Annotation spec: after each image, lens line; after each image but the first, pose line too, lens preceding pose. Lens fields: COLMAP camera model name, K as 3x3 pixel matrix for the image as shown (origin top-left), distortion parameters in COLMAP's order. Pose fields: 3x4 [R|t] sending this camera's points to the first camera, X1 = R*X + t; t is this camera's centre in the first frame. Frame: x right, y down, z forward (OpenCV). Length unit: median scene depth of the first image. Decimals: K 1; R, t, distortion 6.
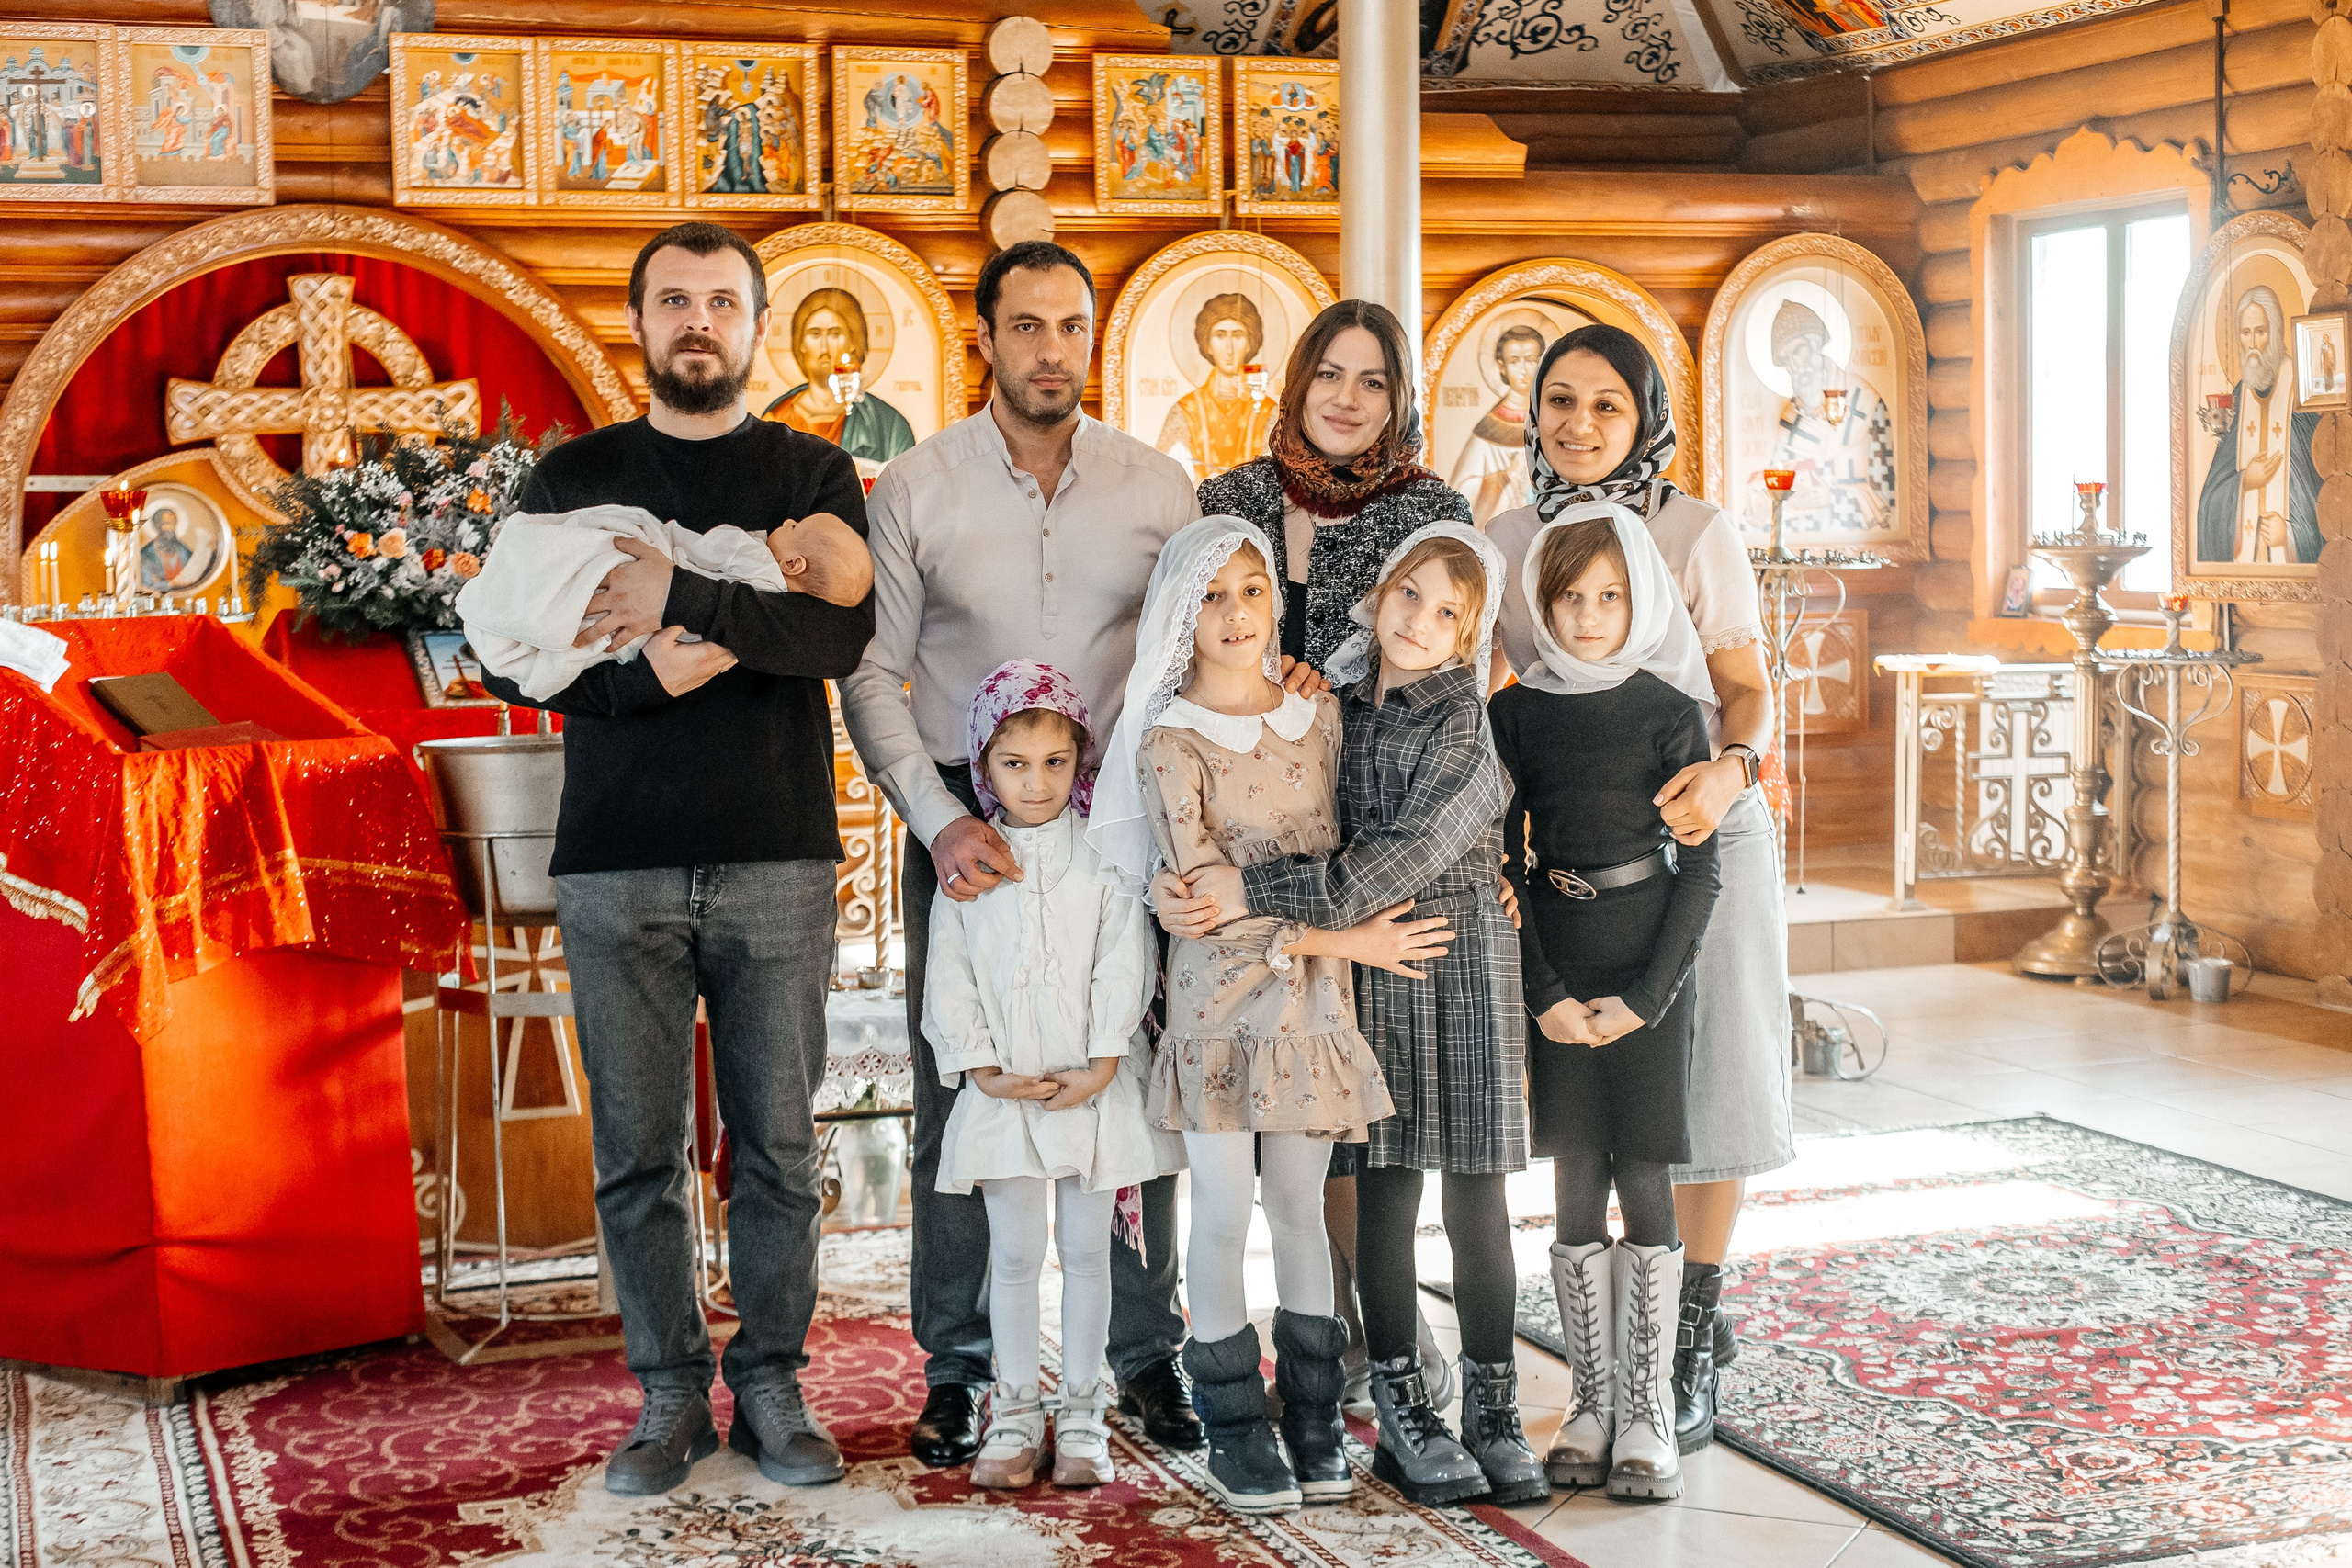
lens RADIAL K [[3419.9, 0, 1188.1], [0, 3419.9, 741.5], [0, 0, 1]] dist [0.000621, 0.000000]
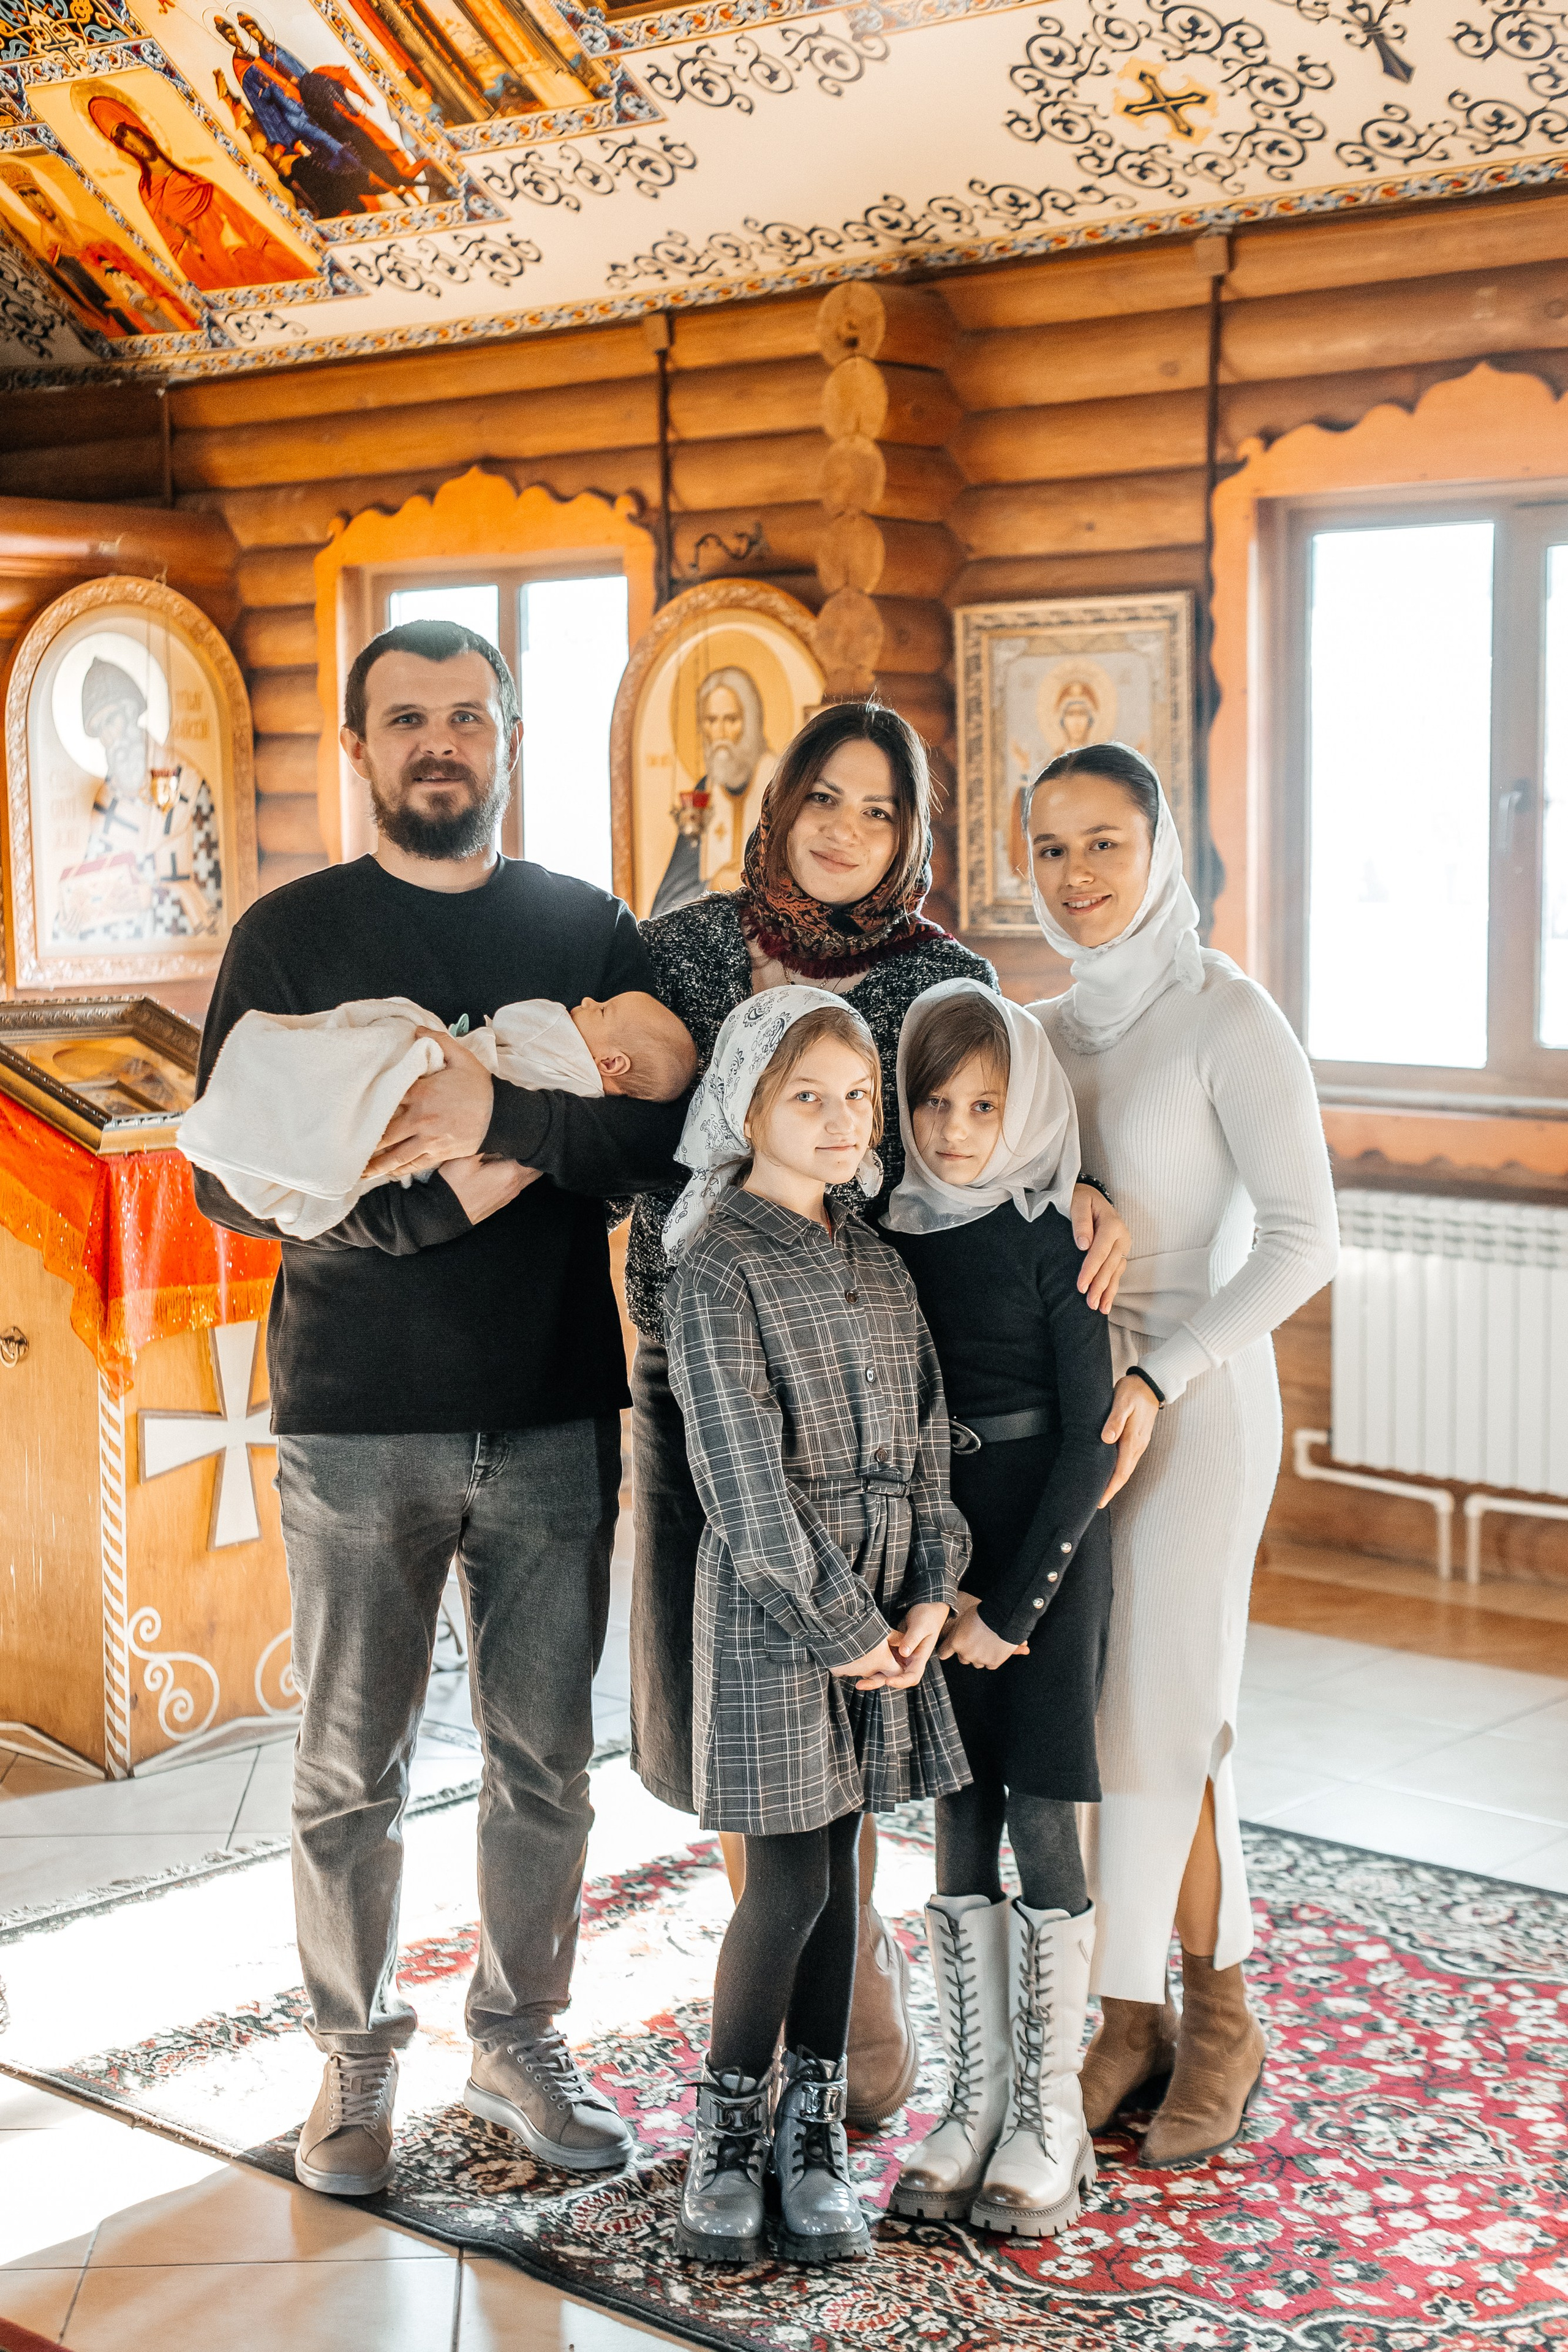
lens RADIAL K [[3420.2, 0, 777.0], [0, 3420.2, 1173.7], [0, 0, 1]] dist [0.000621, 0.000000]
pose [[0.873419, -0.036649, 0.485589, -0.091835], [0.023956, 0.999190, 0.032323, -0.030107], [-0.486381, -0.016599, 0.873589, 0.217683]]
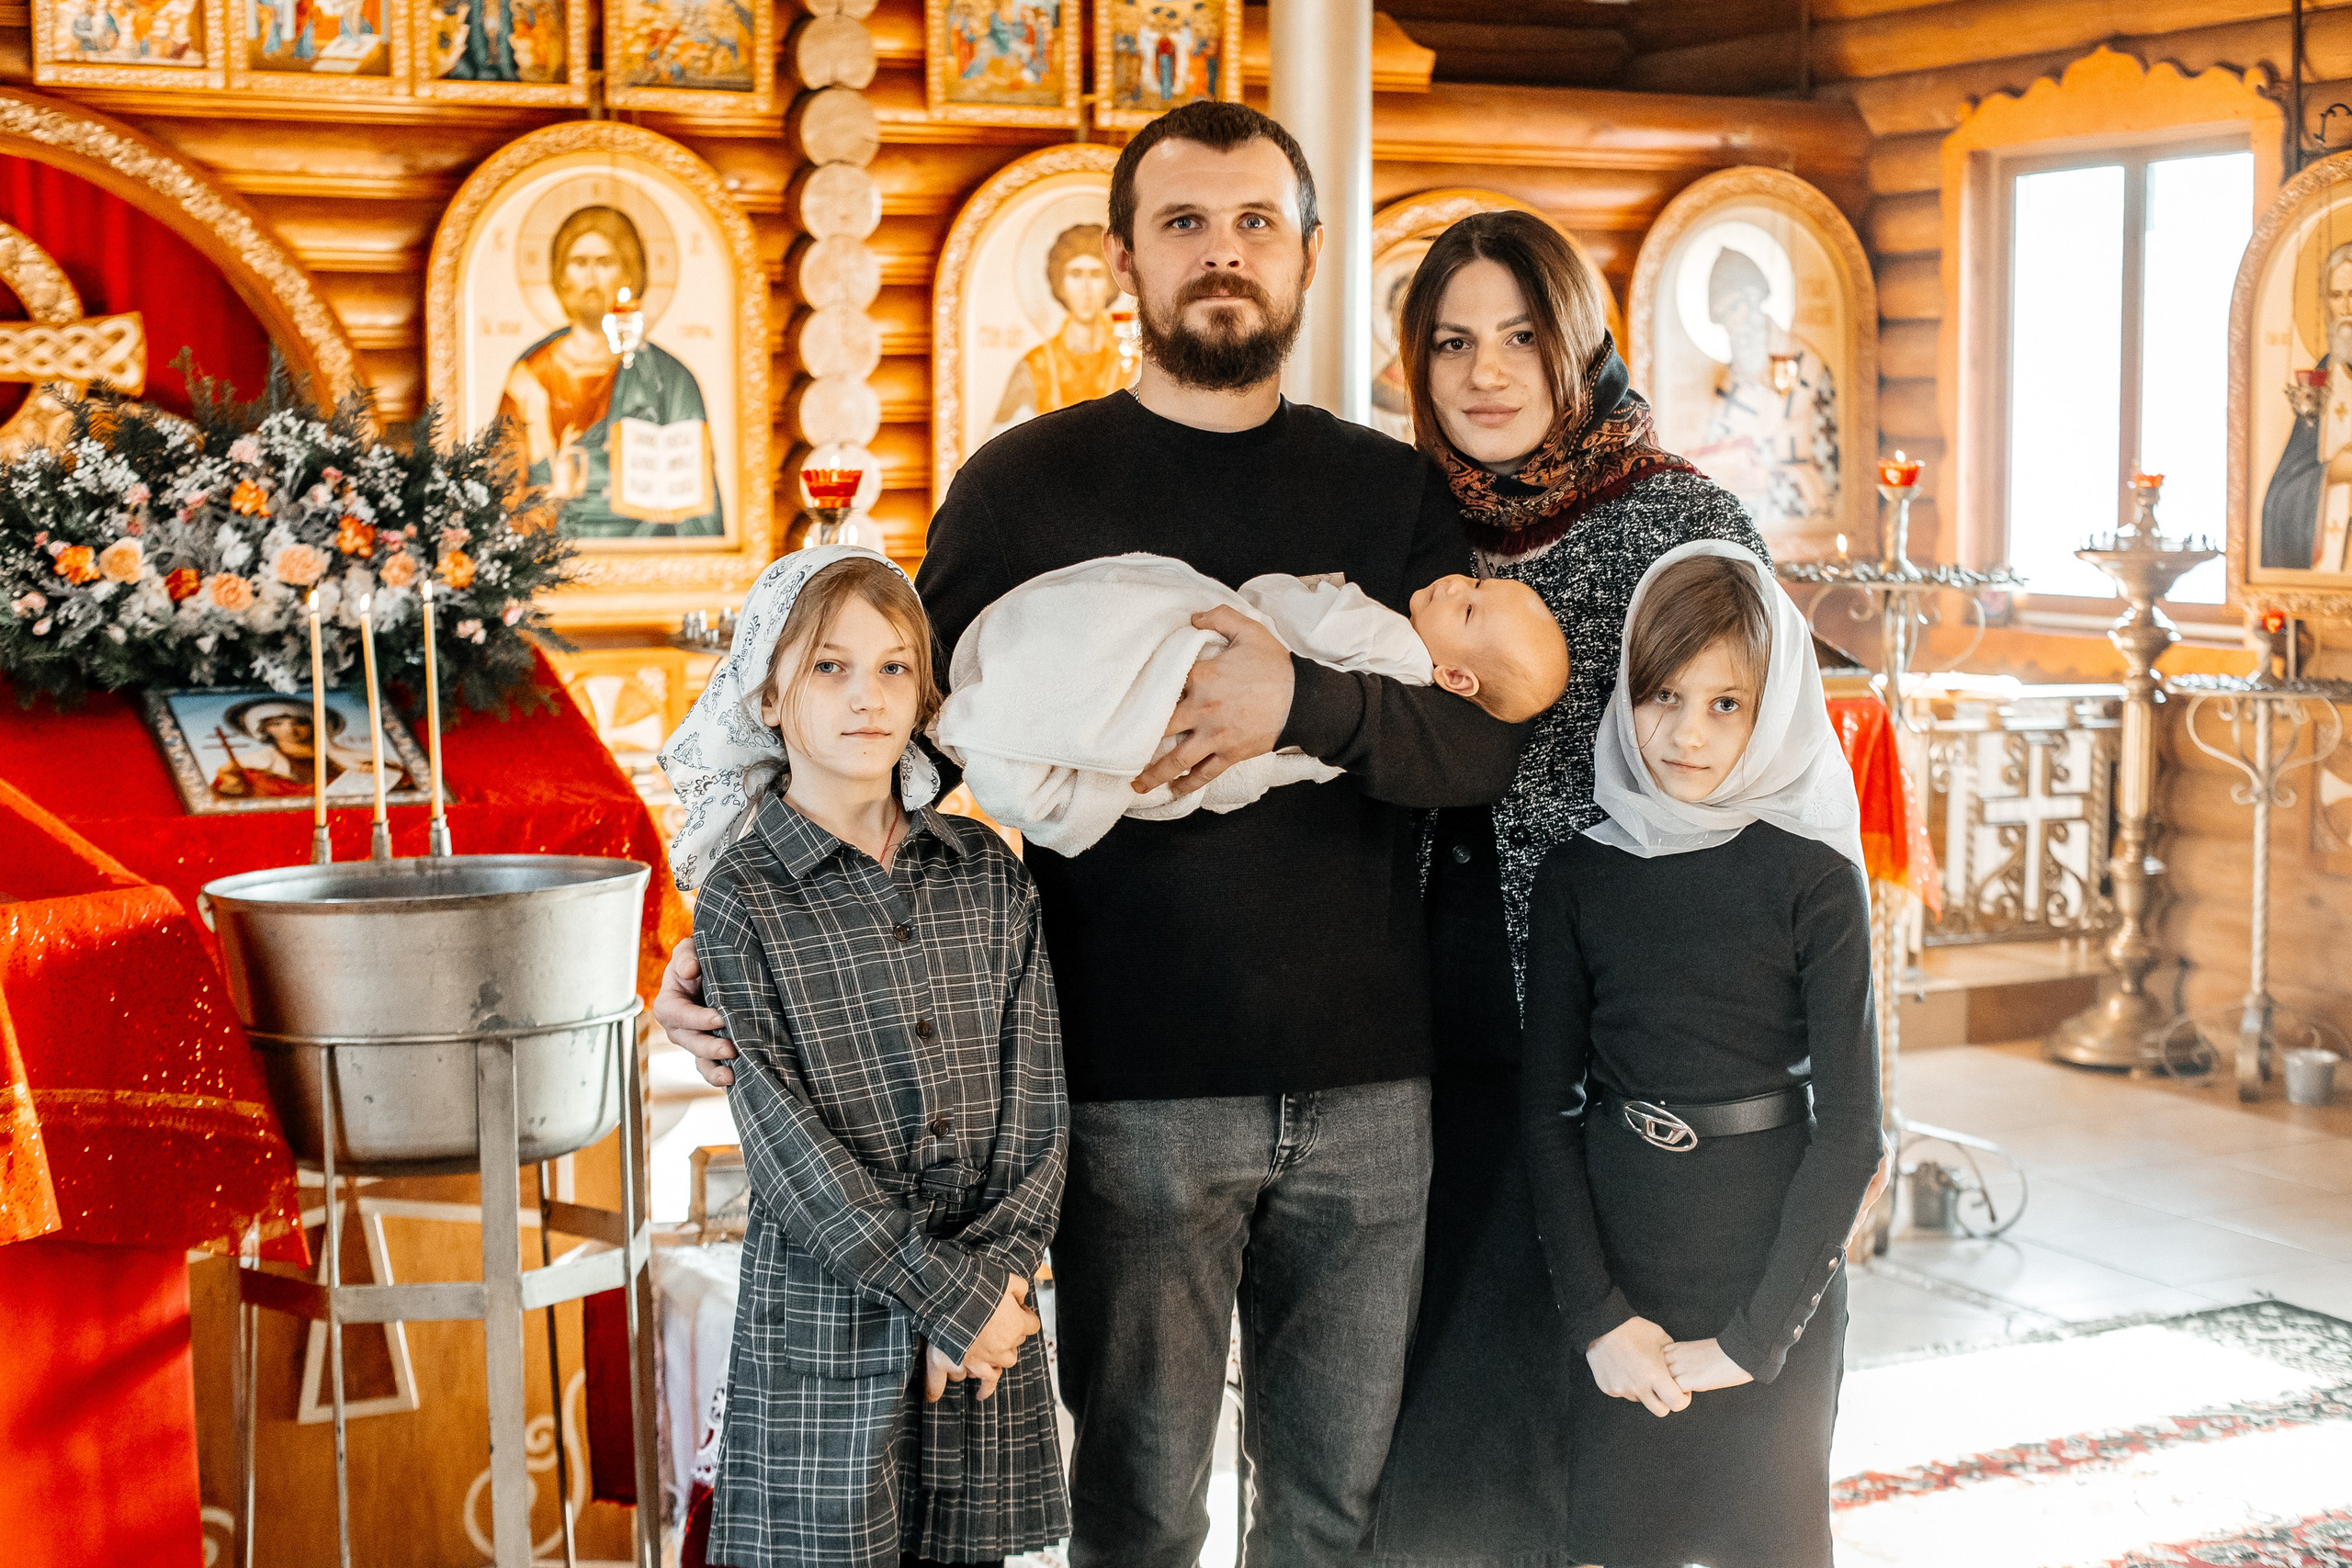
lens RADIAL K [[3419.9, 0, 1189.9], [0, 3419.9, 766.2], [0, 0, 1]] dist [0.000621, 0.000000]
pose [[0.991540, 0.000840, 0.129796, -0.070090], [-0.003884, 0.999723, 0.023202, -0.021360], [-0.129740, -0.023510, 0.991269, 0.190720]]
